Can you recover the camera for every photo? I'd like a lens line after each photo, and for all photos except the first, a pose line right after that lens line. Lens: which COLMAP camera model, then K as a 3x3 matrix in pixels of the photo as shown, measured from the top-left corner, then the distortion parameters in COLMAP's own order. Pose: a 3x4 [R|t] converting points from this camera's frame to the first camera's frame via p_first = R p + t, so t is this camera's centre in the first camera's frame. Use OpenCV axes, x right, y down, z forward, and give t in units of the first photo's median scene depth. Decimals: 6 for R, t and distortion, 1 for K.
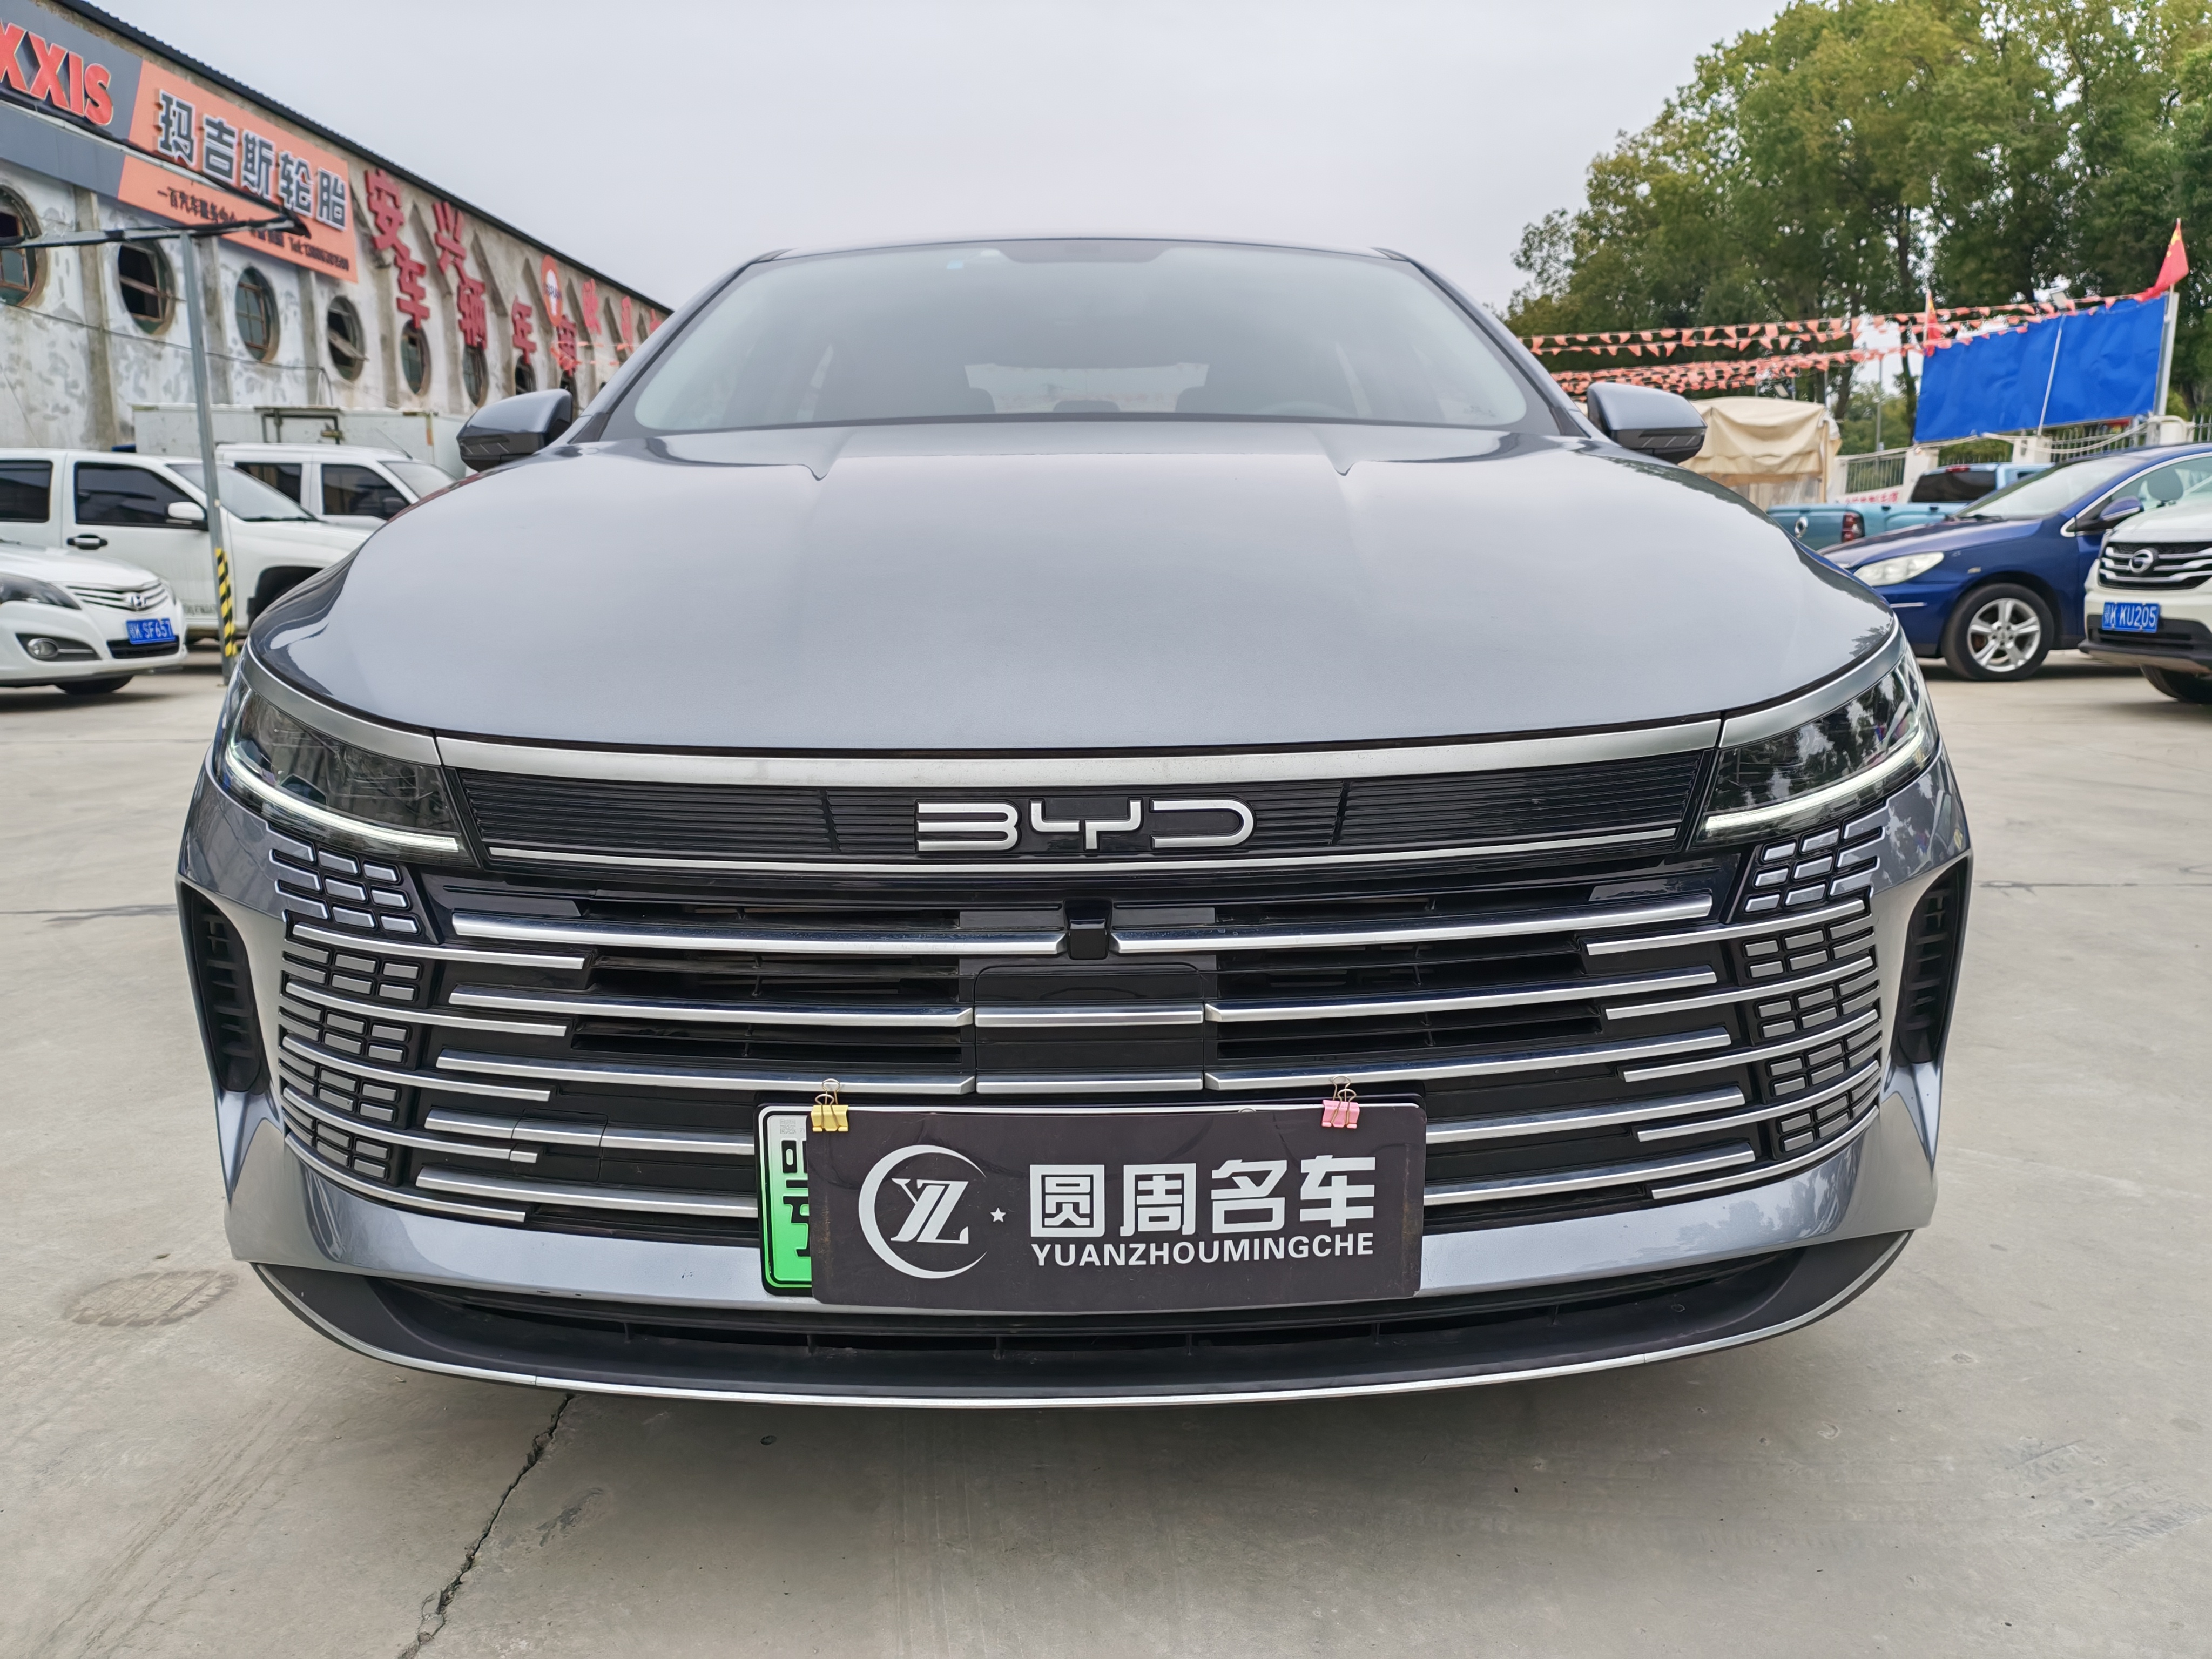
lens RADIAL K [[1665.6, 0, 1106.2], [0, 1665.6, 843.9], [0, 0, 1]] dist [0.022425, 0.007095]
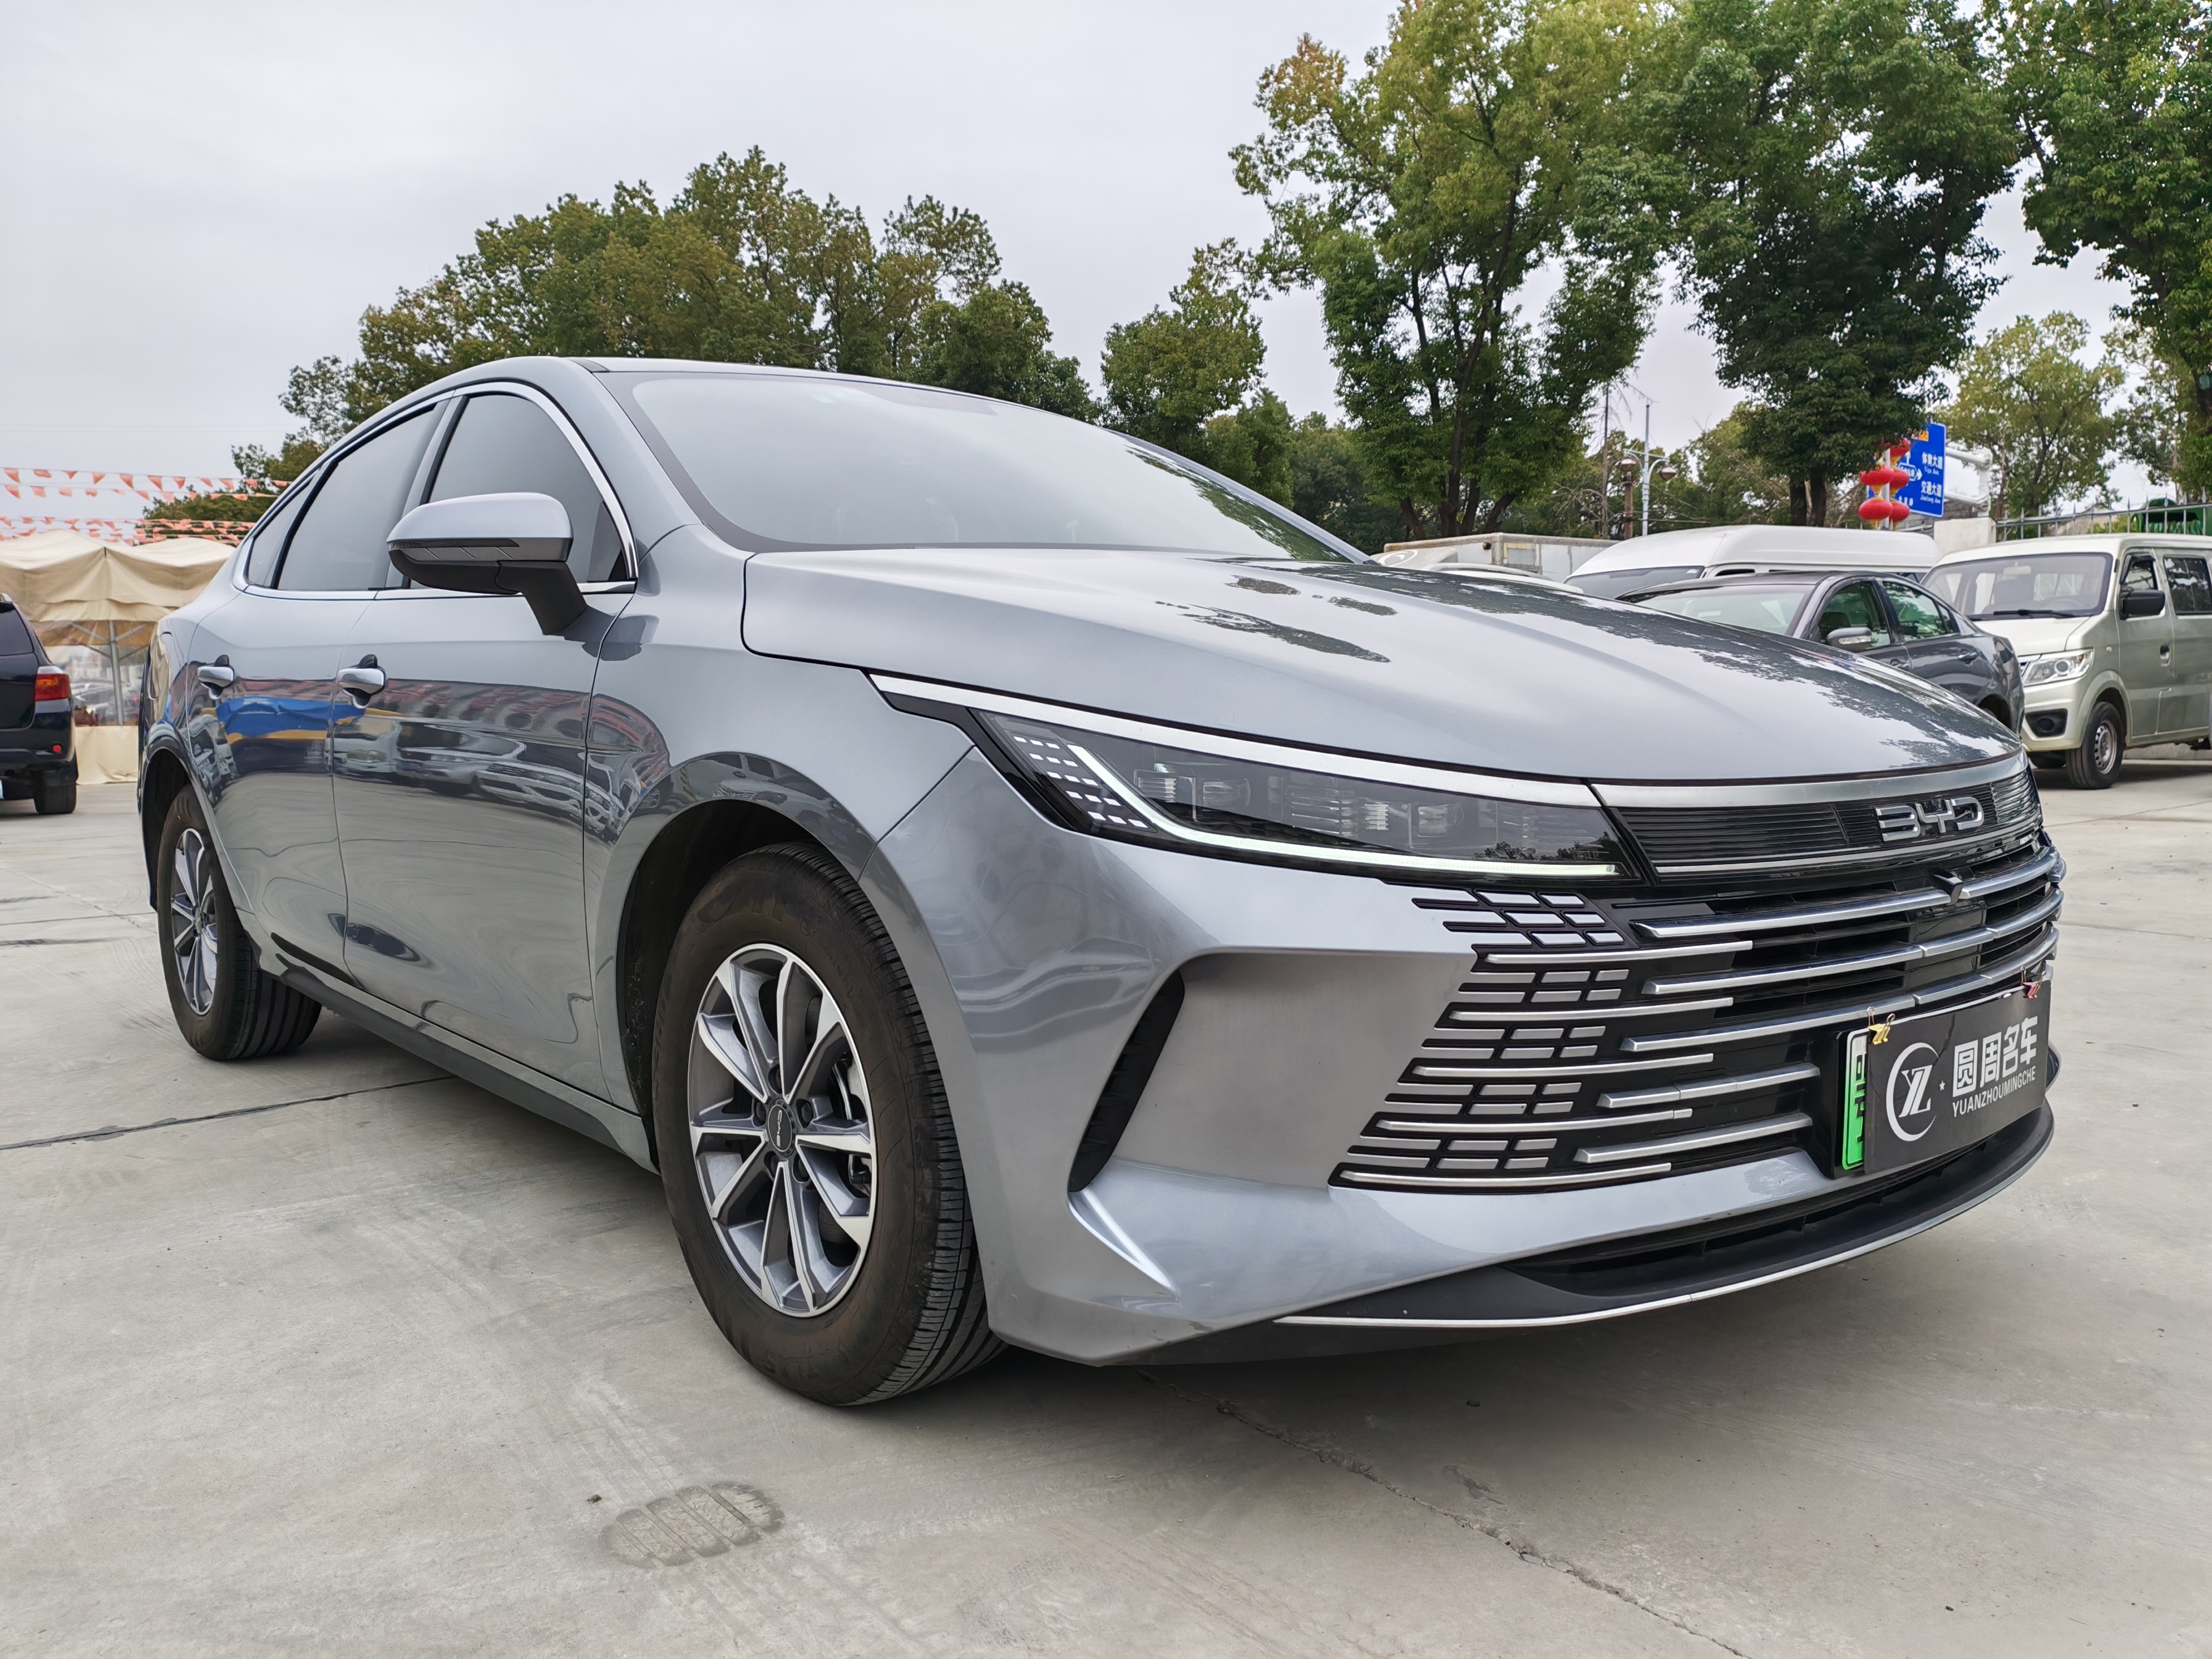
lens RADIAL K [[1650.6, 0, 1107.7], [0, 1650.6, 853.2], [0, 0, 1]] dist [0.081911, -0.064019]
pose [[0.766701, -0.067449, 0.638452, -1.060679], [0.122090, 0.991636, -0.041855, -0.004562], [-0.630289, 0.110039, 0.768523, 0.210774]]
